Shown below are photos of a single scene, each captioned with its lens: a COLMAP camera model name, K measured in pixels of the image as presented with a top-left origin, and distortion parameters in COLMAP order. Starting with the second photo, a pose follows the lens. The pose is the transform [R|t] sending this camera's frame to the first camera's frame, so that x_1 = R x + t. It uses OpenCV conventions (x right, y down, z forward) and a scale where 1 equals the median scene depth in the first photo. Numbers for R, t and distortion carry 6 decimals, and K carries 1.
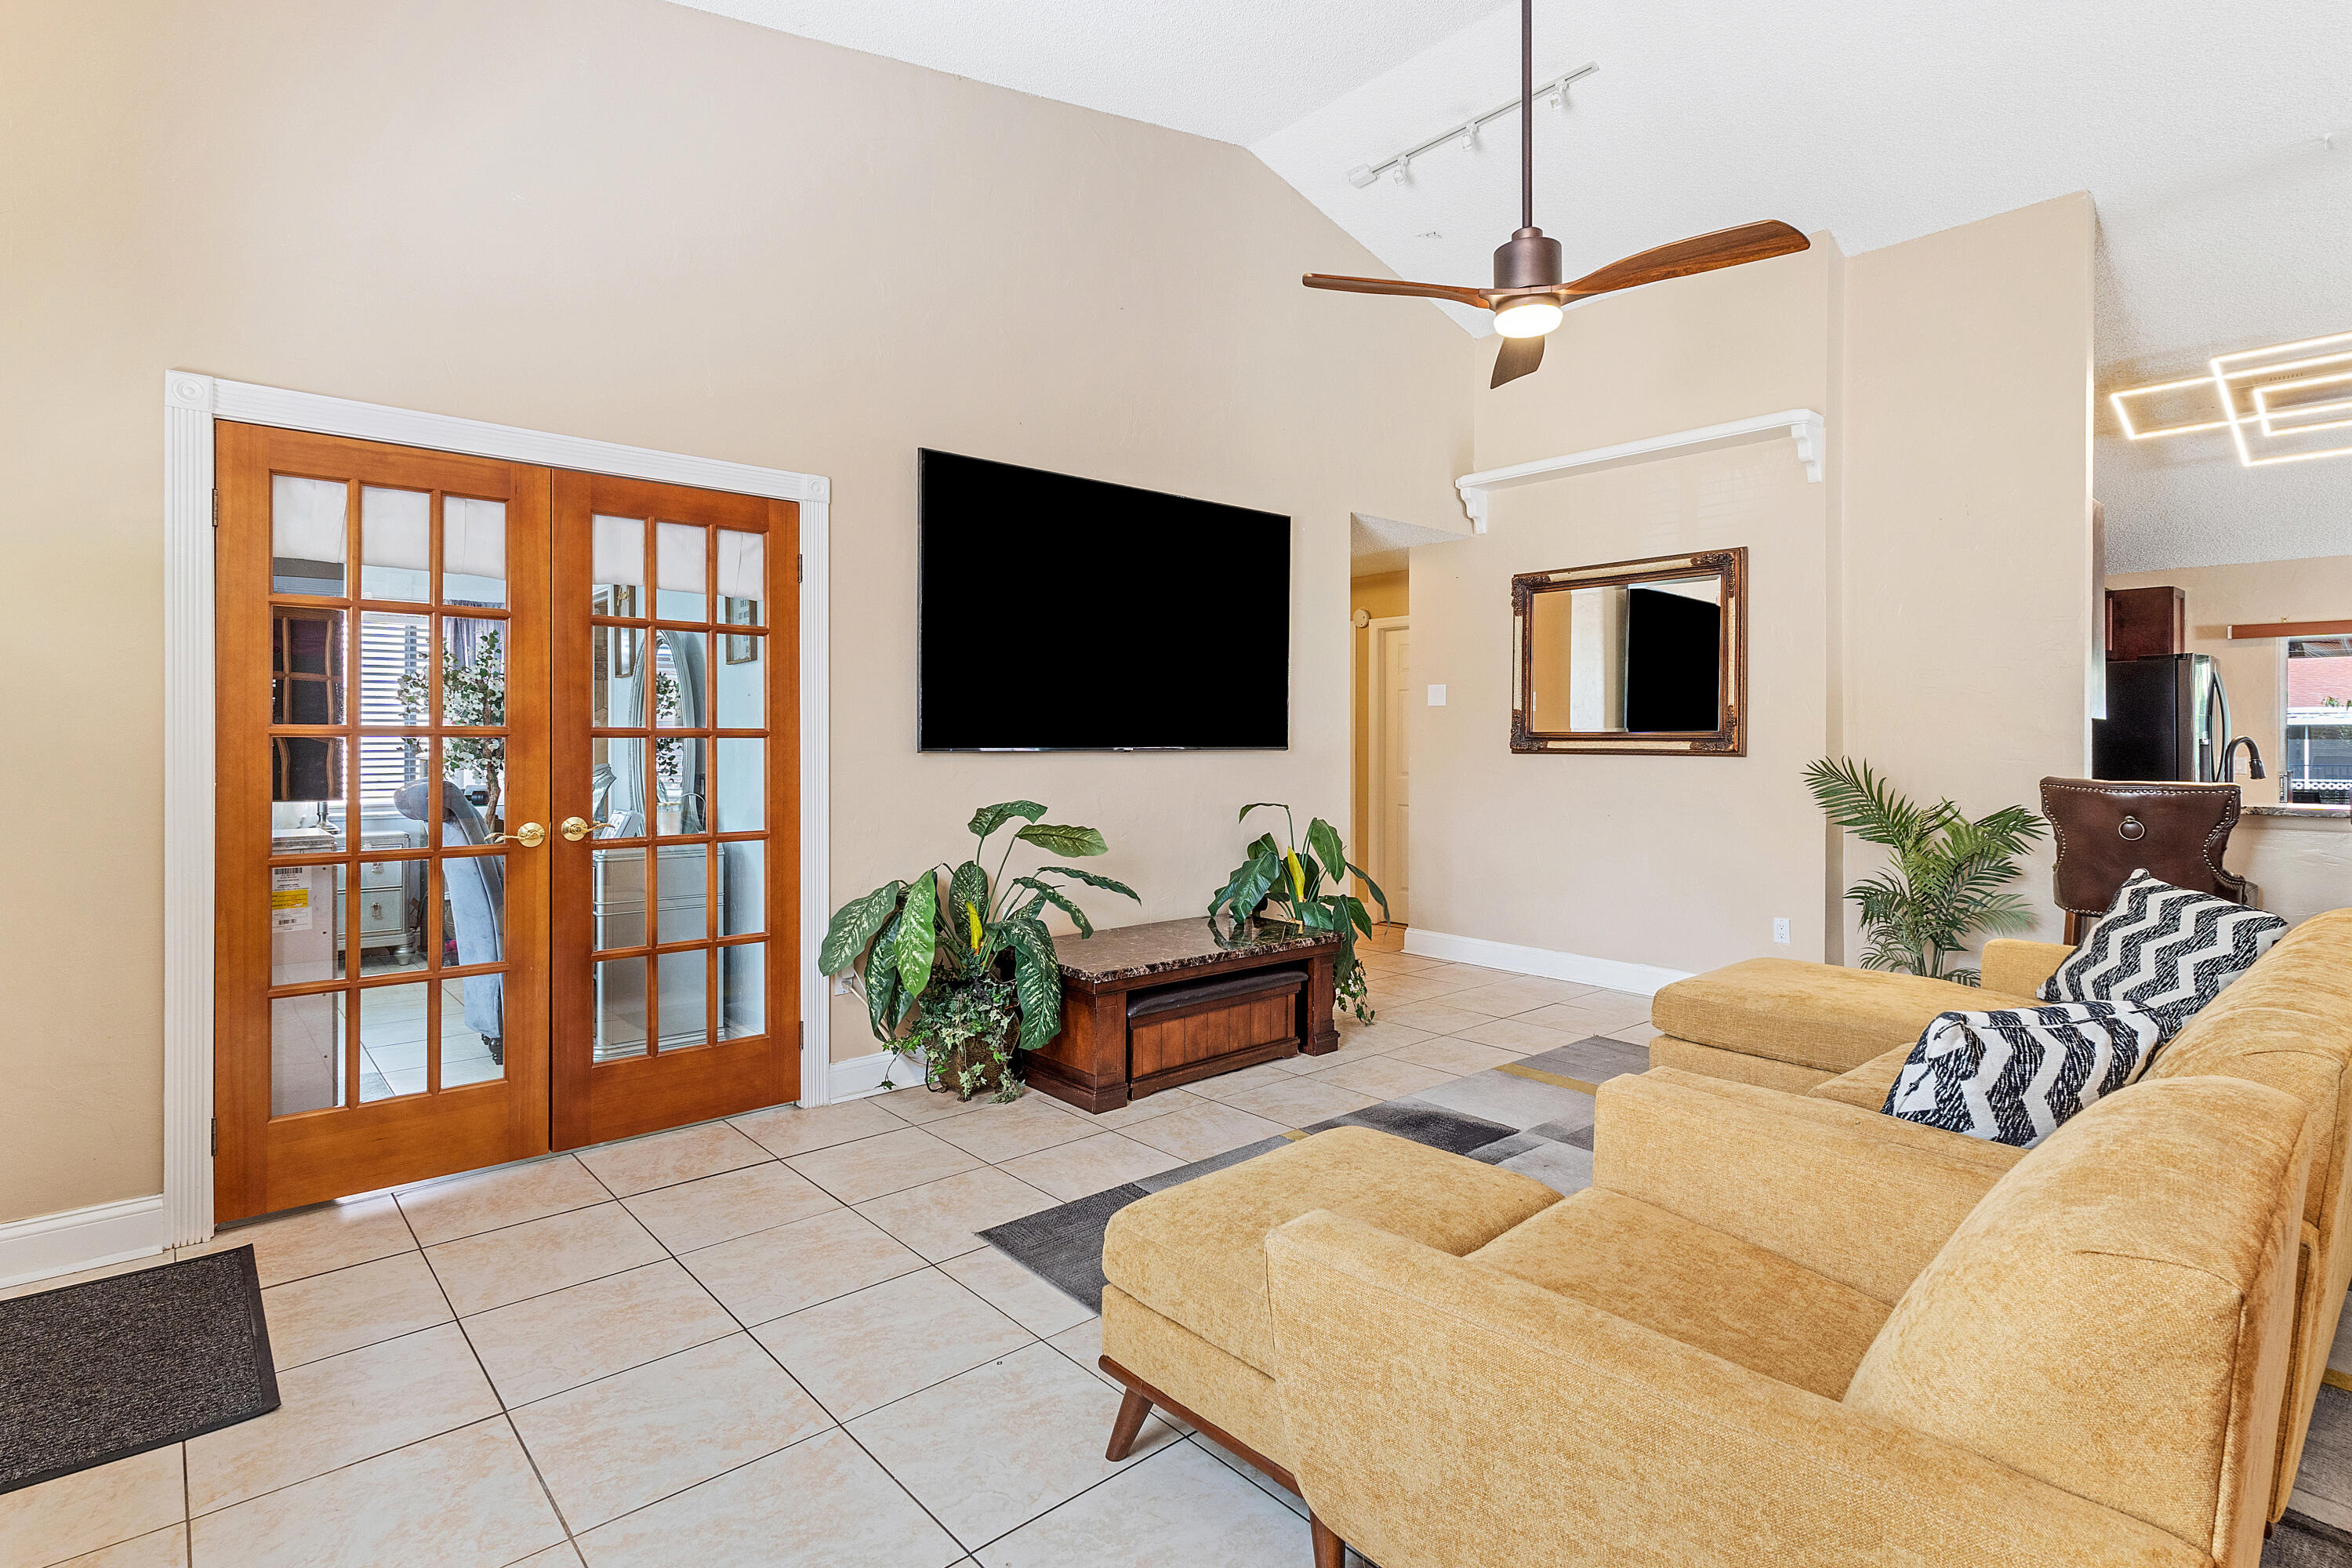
lens RADIAL K [[1154.8, 0, 1173.0], [0, 1154.8, 746.2], [0, 0, 1]] dist [0.001479, 0.001078]
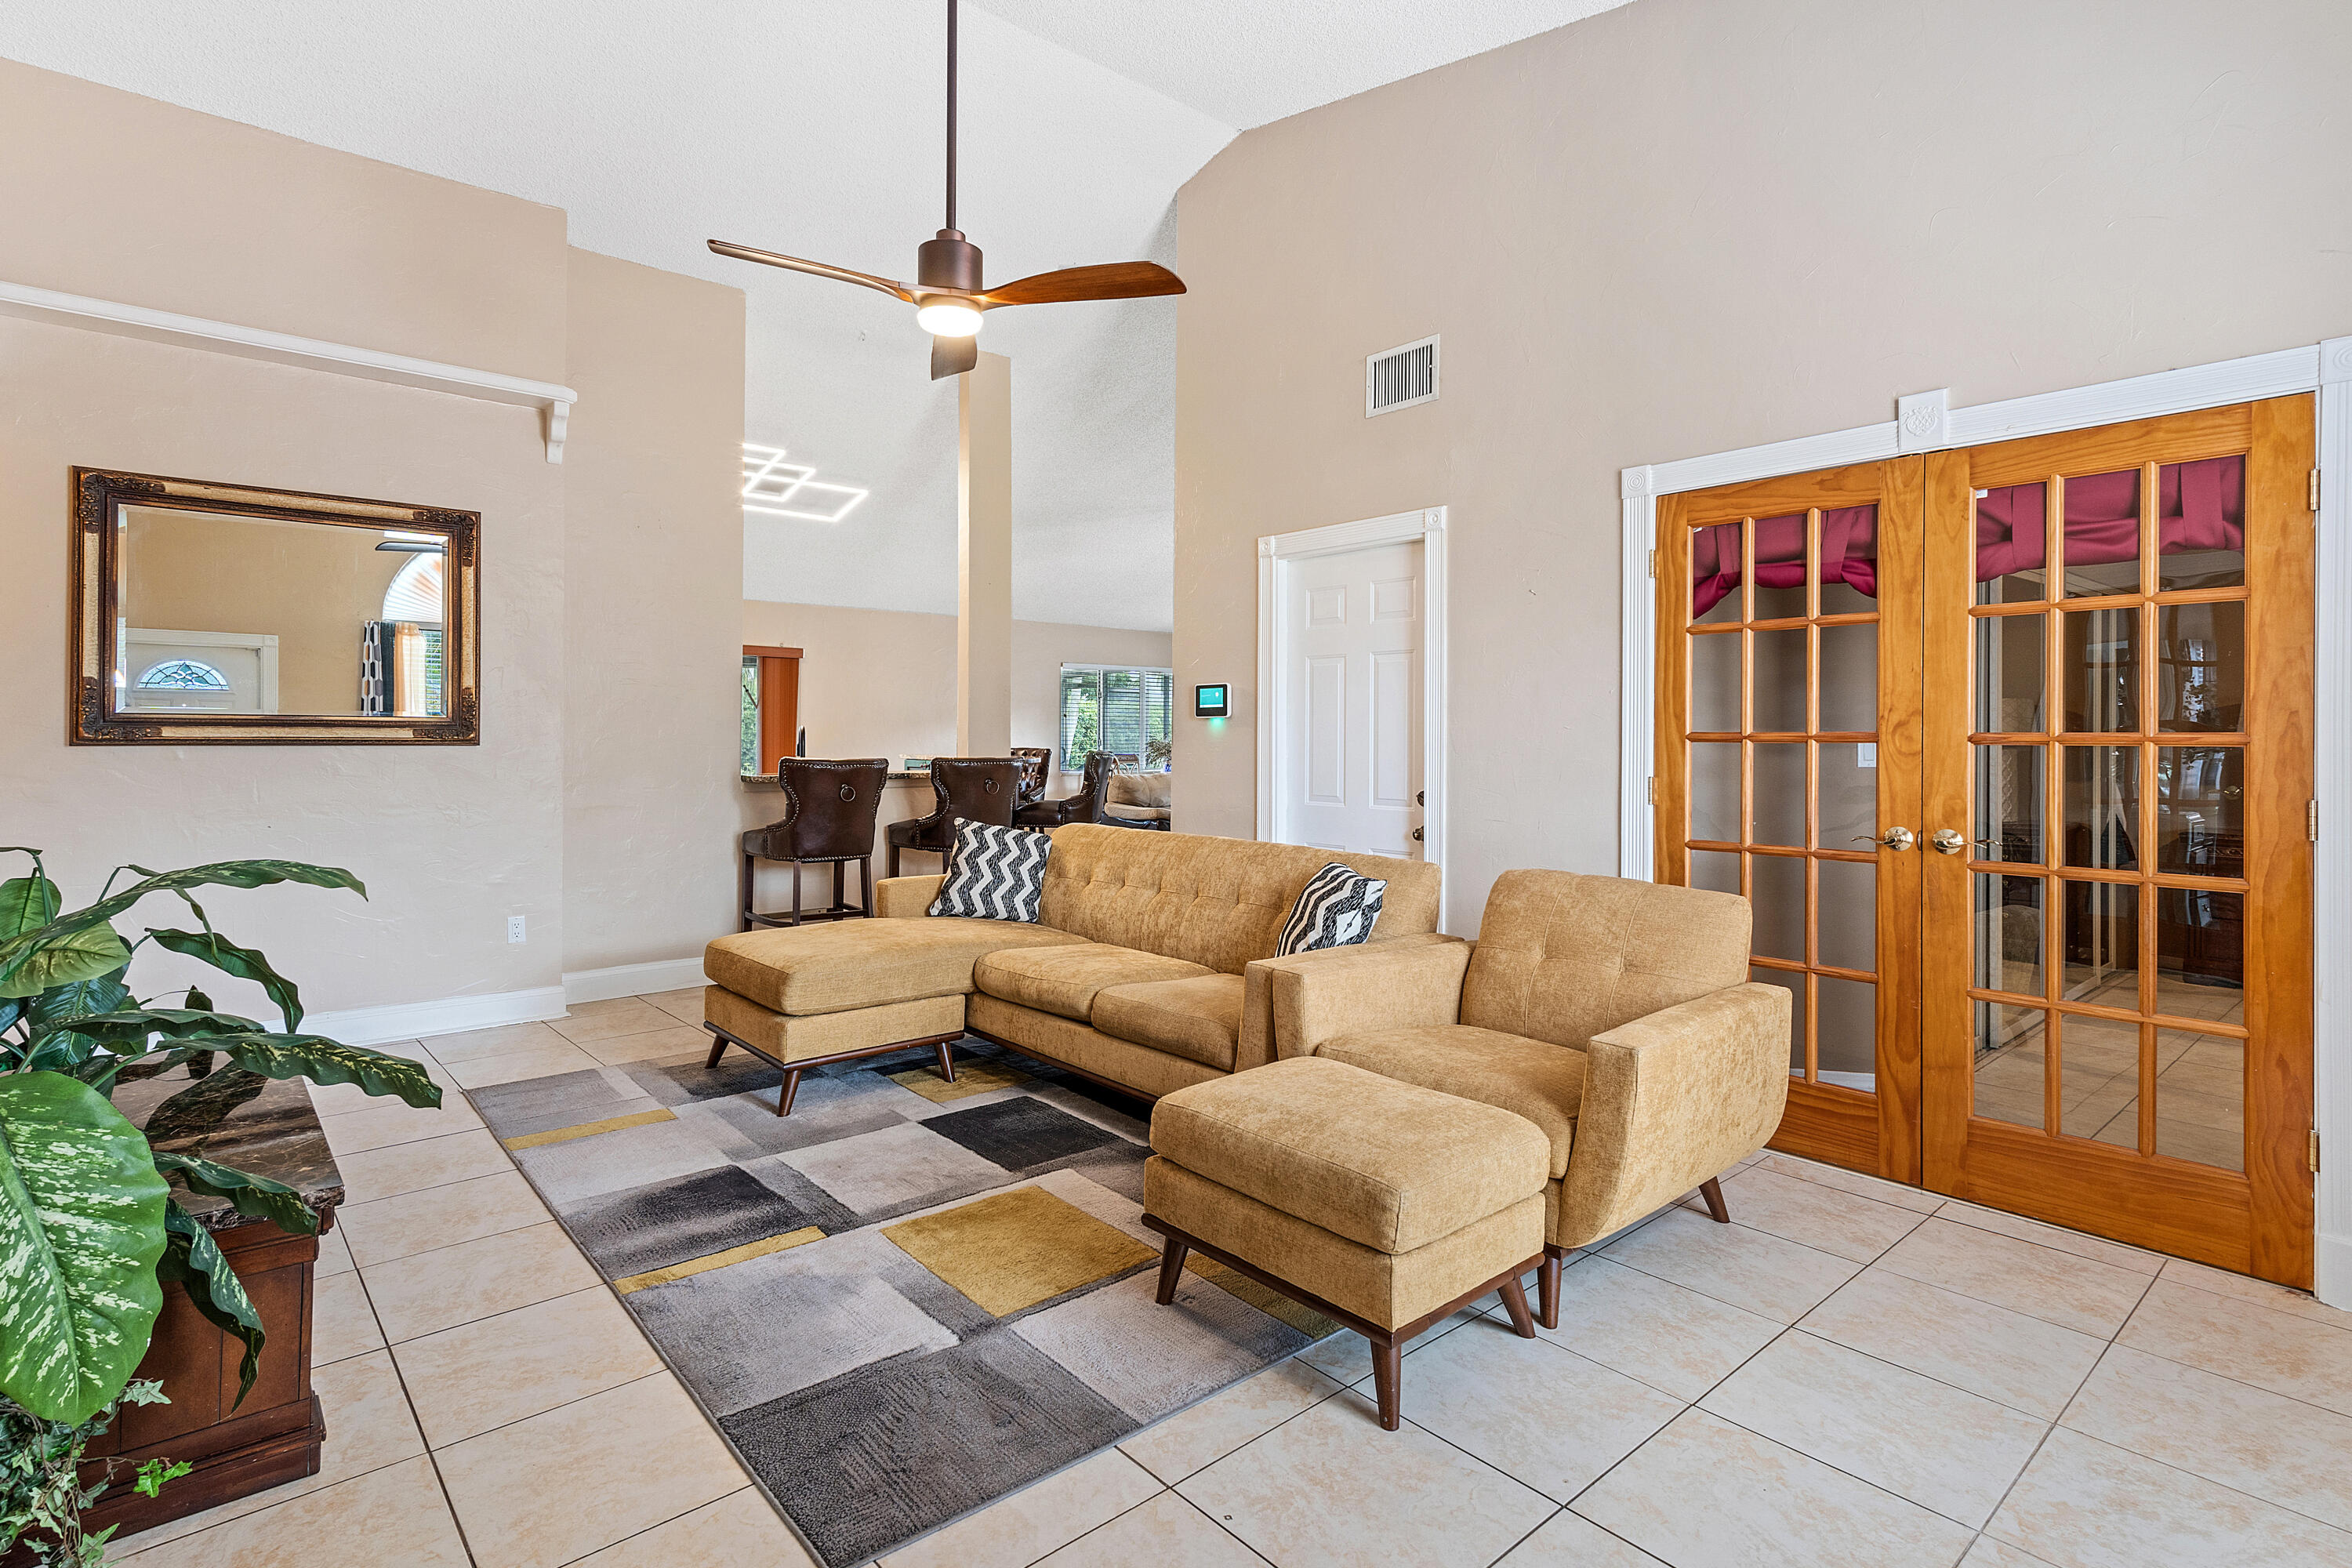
lens RADIAL K [[1154.8, 0, 1177.3], [0, 1154.8, 765.8], [0, 0, 1]] dist [0.001479, 0.001078]
pose [[0.009153, -0.030061, 0.999506, -0.398452], [0.002873, 0.999545, 0.030036, -0.000223], [-0.999954, 0.002597, 0.009235, 0.447038]]
